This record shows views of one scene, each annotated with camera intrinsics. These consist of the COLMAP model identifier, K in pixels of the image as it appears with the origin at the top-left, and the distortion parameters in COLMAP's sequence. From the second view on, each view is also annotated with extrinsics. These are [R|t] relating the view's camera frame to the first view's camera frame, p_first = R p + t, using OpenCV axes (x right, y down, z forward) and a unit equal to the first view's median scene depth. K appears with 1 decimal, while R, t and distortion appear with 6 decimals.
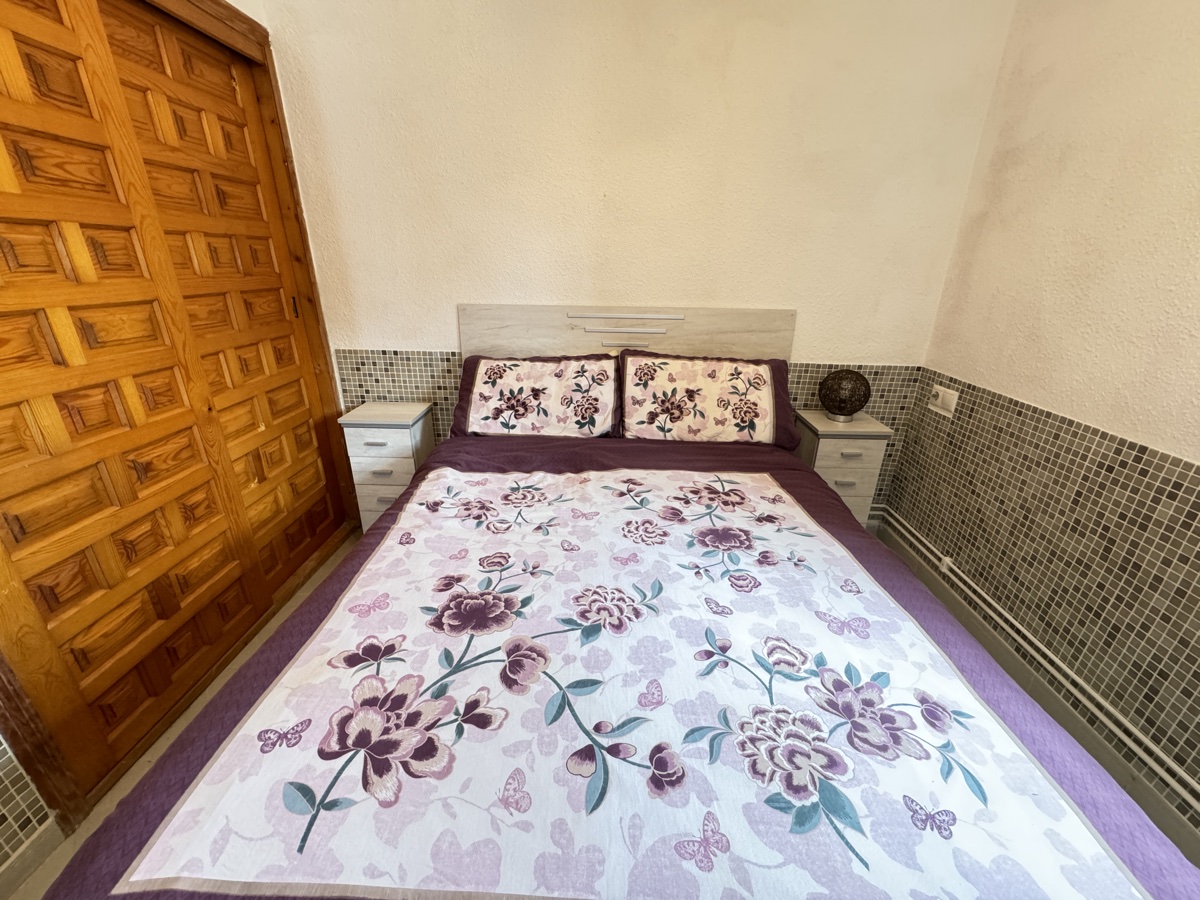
lens RADIAL K [[482.1, 0, 596.7], [0, 482.1, 444.3], [0, 0, 1]] dist [0.006209, -0.000567]
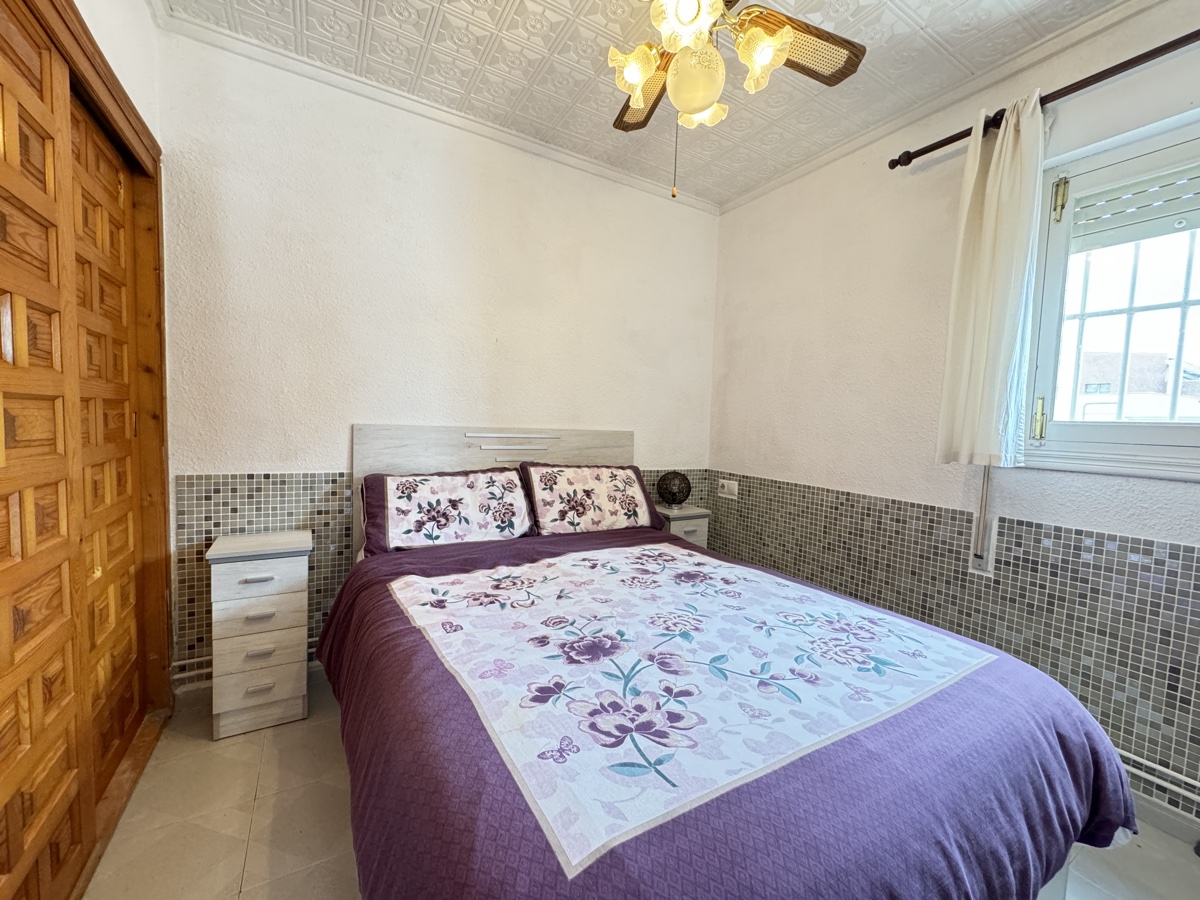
lens RADIAL K [[482.1, 0, 596.7], [0, 482.1, 444.3], [0, 0, 1]] dist [0.006209, -0.000567]
pose [[0.849403, -0.007845, 0.527687, -0.437160], [0.164488, 0.954017, -0.250588, 0.089203], [-0.501456, 0.299649, 0.811636, -0.045386]]
